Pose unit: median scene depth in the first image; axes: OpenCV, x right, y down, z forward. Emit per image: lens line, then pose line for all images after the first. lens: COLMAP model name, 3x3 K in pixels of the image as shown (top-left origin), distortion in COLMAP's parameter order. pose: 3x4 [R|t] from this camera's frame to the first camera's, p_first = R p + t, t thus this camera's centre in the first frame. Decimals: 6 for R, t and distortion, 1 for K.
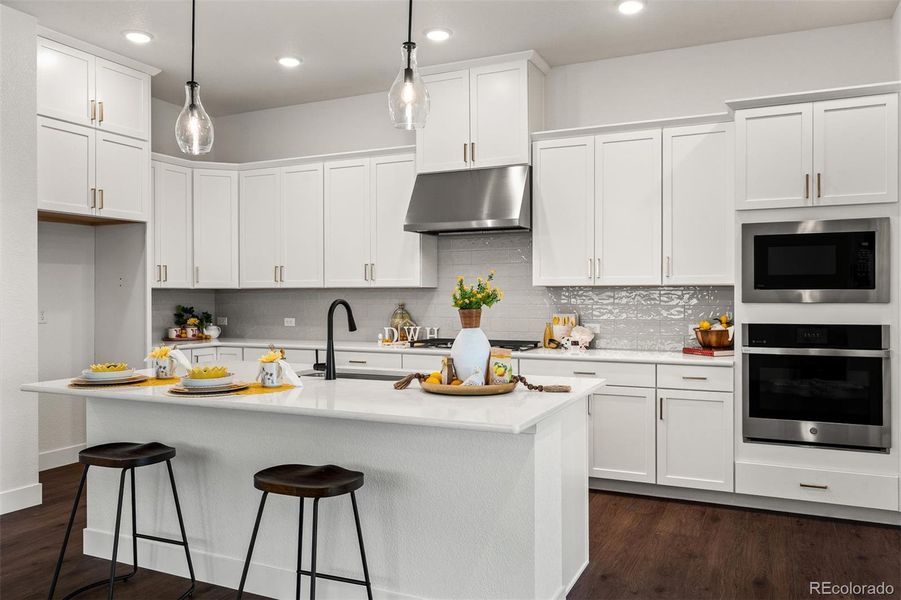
lens RADIAL K [[696.8, 0, 450.4], [0, 696.8, 300.3], [0, 0, 1]] dist [0.013577, -0.006686]
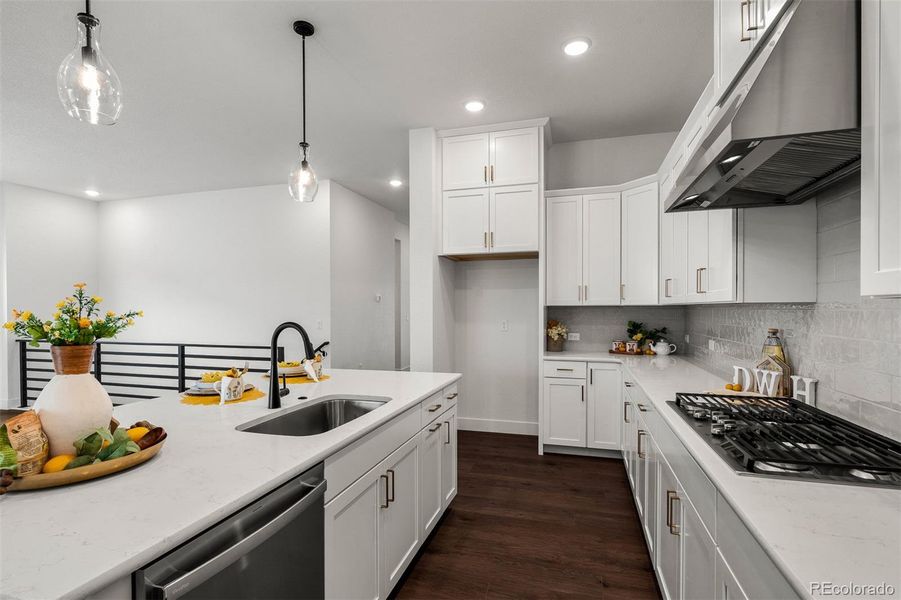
lens RADIAL K [[439.6, 0, 451.1], [0, 439.6, 313.8], [0, 0, 1]] dist [0.016181, 0.000925]
pose [[0.155174, 0.012210, -0.987812, 0.346278], [-0.003932, 0.999923, 0.011742, -0.015678], [0.987879, 0.002062, 0.155210, 0.886852]]
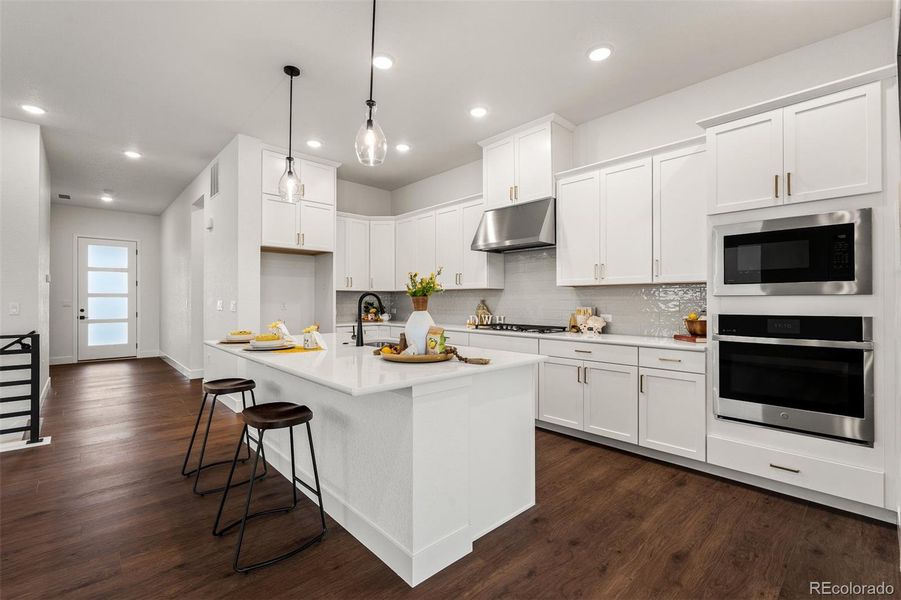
lens RADIAL K [[403.1, 0, 450.7], [0, 403.1, 300.1], [0, 0, 1]] dist [-0.001460, 0.000824]
pose [[0.927126, 0.002265, -0.374743, 0.254971], [-0.006313, 0.999934, -0.009575, 0.018347], [0.374697, 0.011243, 0.927079, 0.221673]]
